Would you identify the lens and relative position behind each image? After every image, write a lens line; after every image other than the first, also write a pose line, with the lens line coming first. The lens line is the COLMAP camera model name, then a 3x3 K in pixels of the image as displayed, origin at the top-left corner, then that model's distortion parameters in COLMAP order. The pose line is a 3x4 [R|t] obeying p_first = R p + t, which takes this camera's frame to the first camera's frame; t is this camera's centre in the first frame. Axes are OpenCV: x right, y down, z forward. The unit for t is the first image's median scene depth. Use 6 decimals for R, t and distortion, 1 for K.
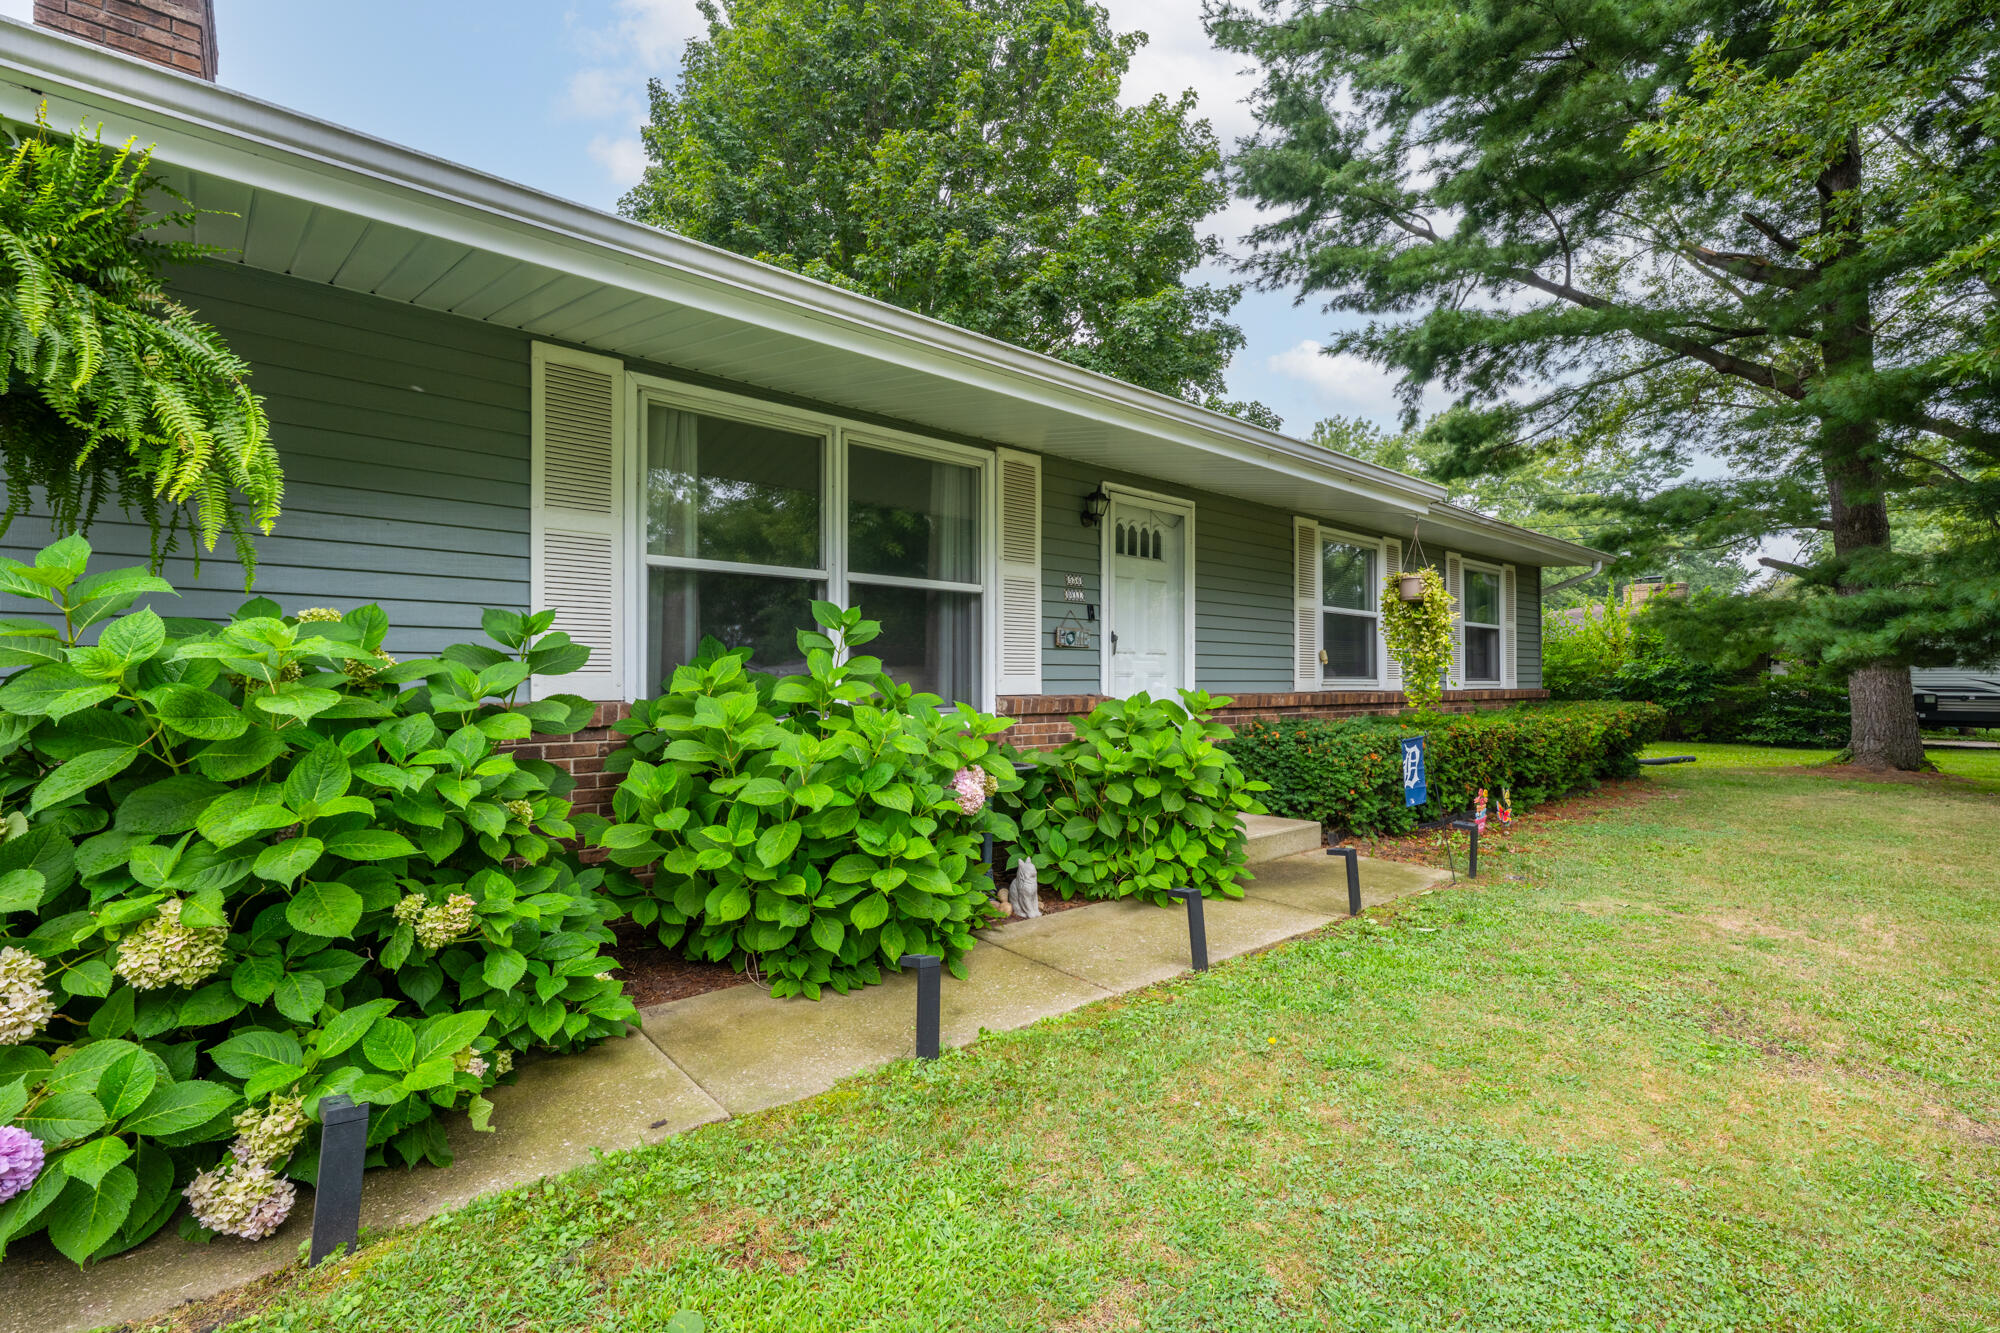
lens RADIAL K [[884.8, 0, 997.5], [0, 884.8, 668.7], [0, 0, 1]] dist [-0.001626, -0.000024]
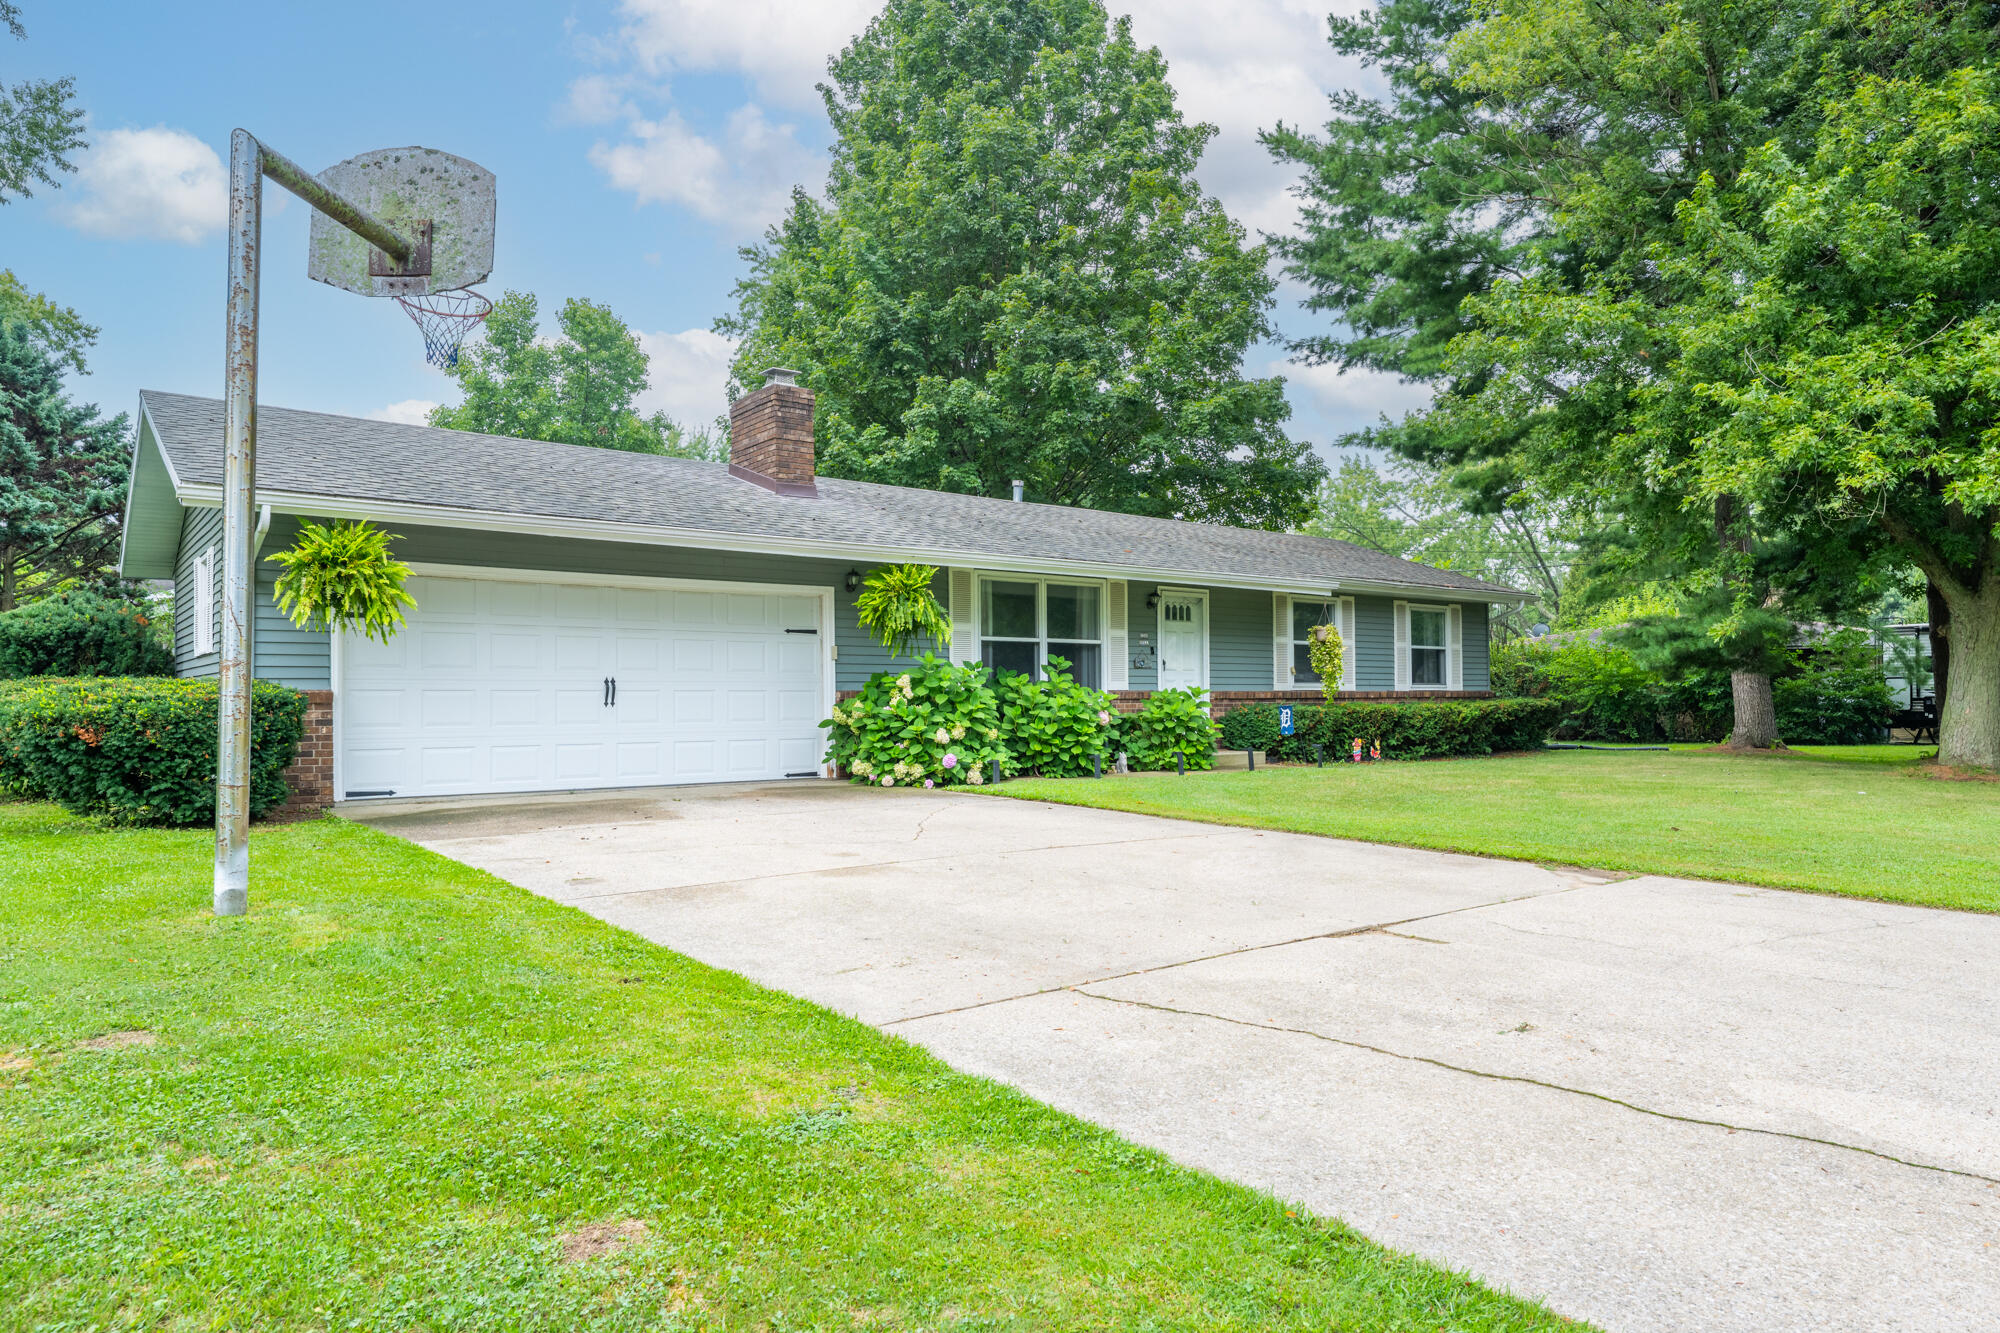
lens RADIAL K [[1128.0, 0, 1005.3], [0, 1128.0, 665.8], [0, 0, 1]] dist [-0.003074, -0.000078]
pose [[0.998103, -0.006145, -0.061259, -0.085436], [0.005356, 0.999901, -0.013032, 0.005518], [0.061333, 0.012679, 0.998037, -1.875093]]
